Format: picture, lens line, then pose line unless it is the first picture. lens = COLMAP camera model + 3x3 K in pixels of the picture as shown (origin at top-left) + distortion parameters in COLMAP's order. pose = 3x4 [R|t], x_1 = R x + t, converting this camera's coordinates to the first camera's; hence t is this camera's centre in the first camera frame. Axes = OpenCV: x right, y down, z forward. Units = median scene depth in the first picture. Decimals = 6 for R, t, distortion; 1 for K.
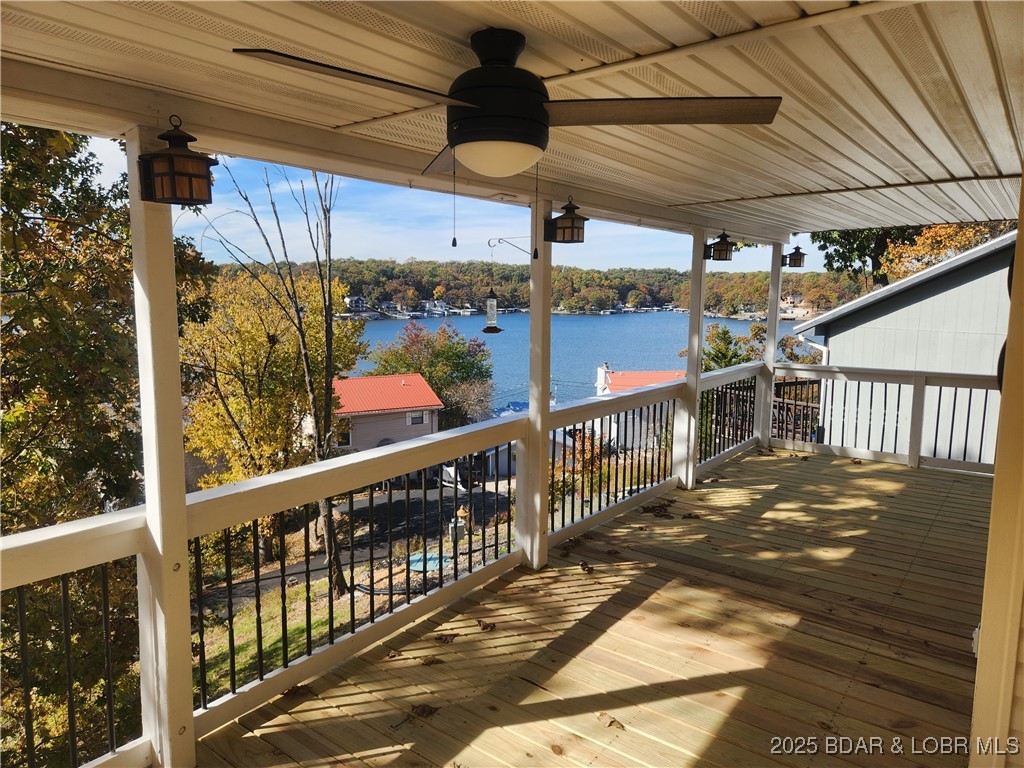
lens RADIAL K [[693.9, 0, 512.0], [0, 693.9, 384.0], [0, 0, 1]] dist [0.059190, -0.001372]
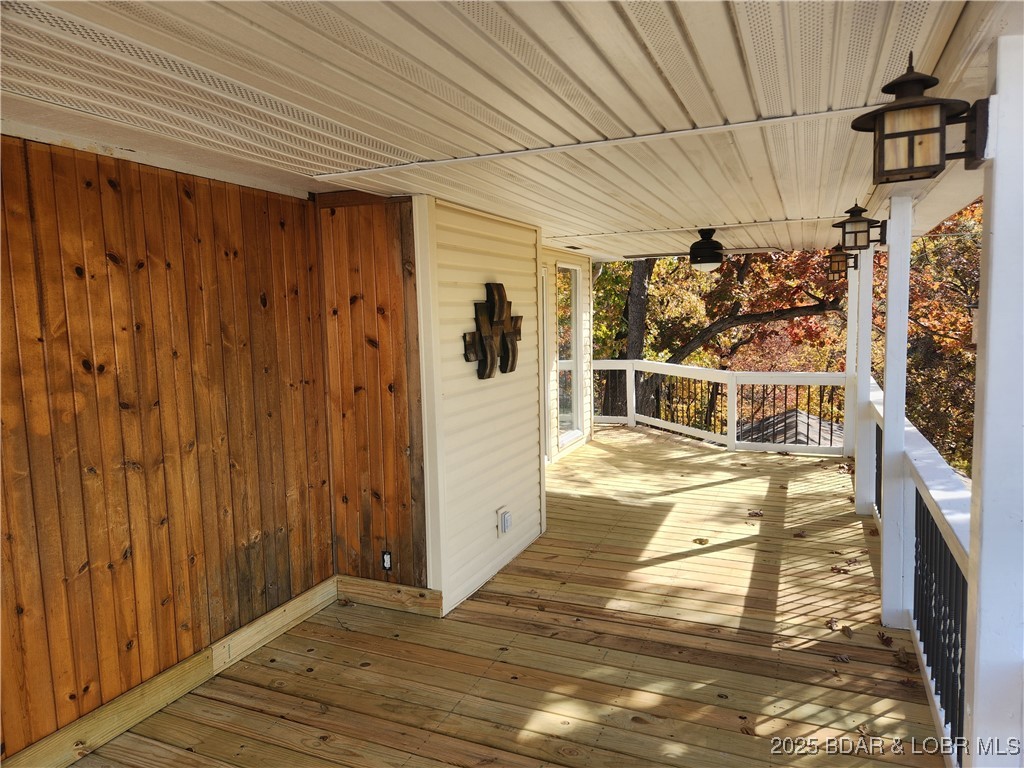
lens RADIAL K [[668.5, 0, 512.0], [0, 668.5, 384.0], [0, 0, 1]] dist [0.070733, -0.000653]
pose [[-0.972111, 0.039524, -0.231166, 0.537239], [-0.013229, 0.974886, 0.222312, -0.165847], [0.234147, 0.219170, -0.947175, 1.298610]]
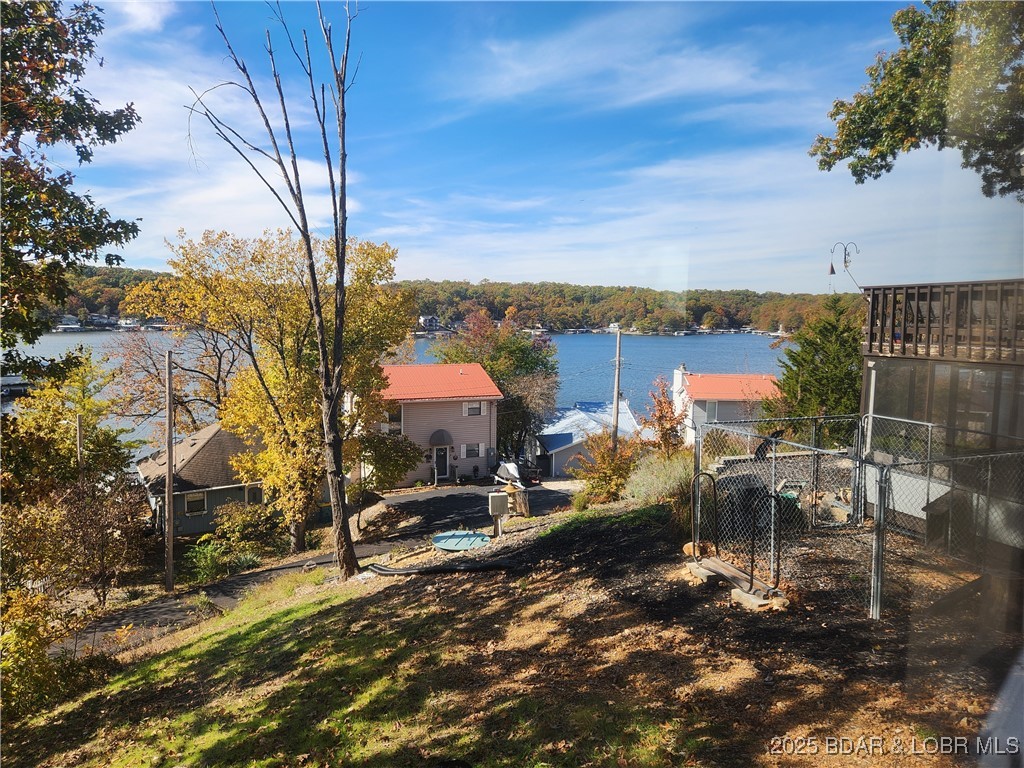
lens RADIAL K [[668.5, 0, 512.0], [0, 668.5, 384.0], [0, 0, 1]] dist [0.070733, -0.000653]
pose [[0.994136, 0.015813, -0.106974, 0.006768], [-0.021078, 0.998612, -0.048266, 0.052792], [0.106063, 0.050237, 0.993090, 0.112683]]
